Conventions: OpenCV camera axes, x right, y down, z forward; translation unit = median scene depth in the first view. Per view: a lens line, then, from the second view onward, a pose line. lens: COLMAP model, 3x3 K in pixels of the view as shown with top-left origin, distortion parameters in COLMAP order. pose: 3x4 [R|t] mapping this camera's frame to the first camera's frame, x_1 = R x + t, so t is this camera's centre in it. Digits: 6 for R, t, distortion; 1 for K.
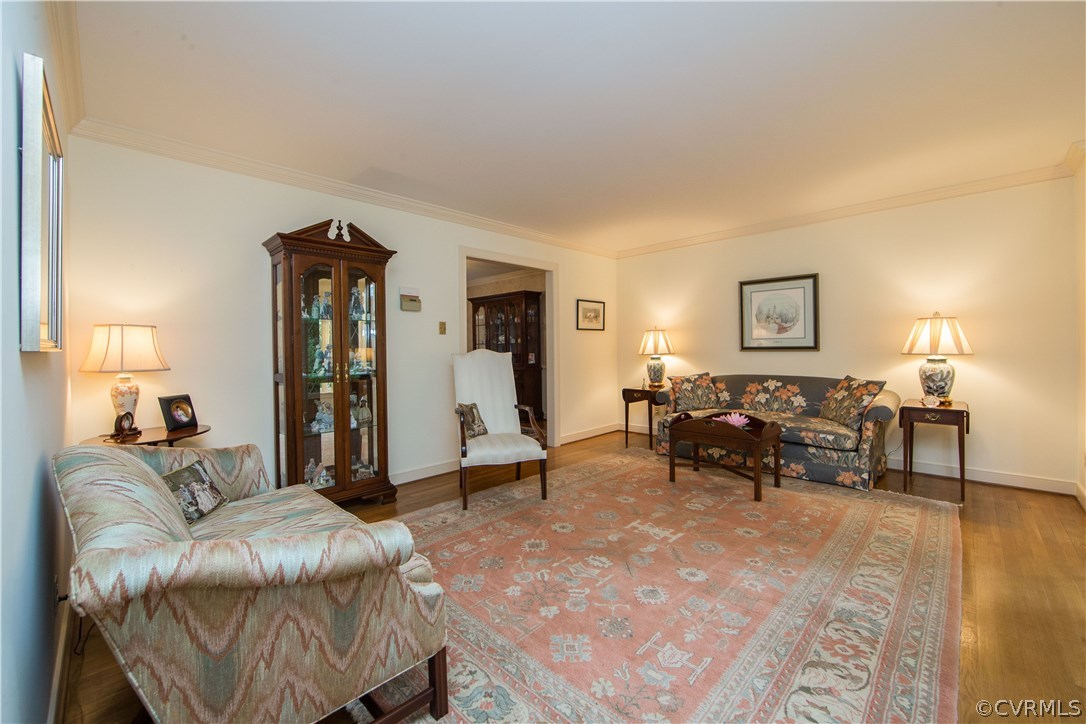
lens RADIAL K [[431.4, 0, 543.9], [0, 431.4, 350.9], [0, 0, 1]] dist [-0.000408, -0.000052]
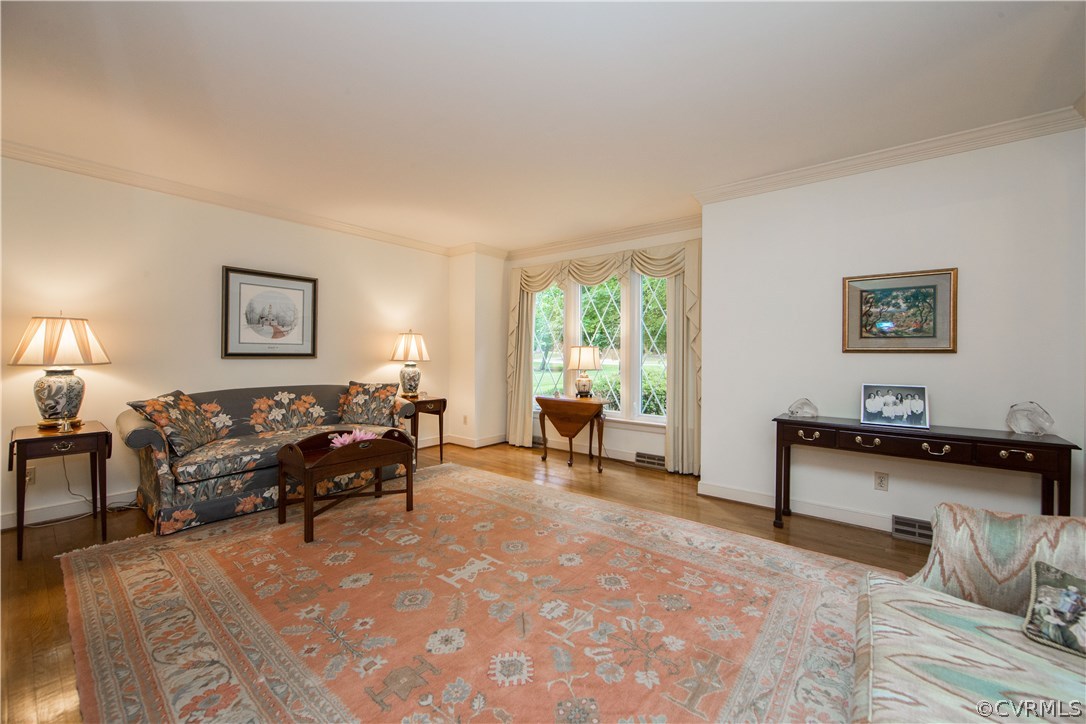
lens RADIAL K [[425.1, 0, 544.1], [0, 425.1, 350.4], [0, 0, 1]] dist [-0.015850, -0.000028]
pose [[-0.085461, 0.021337, 0.996113, -0.357691], [0.002749, 0.999772, -0.021179, 0.003923], [-0.996338, 0.000928, -0.085500, 0.563809]]
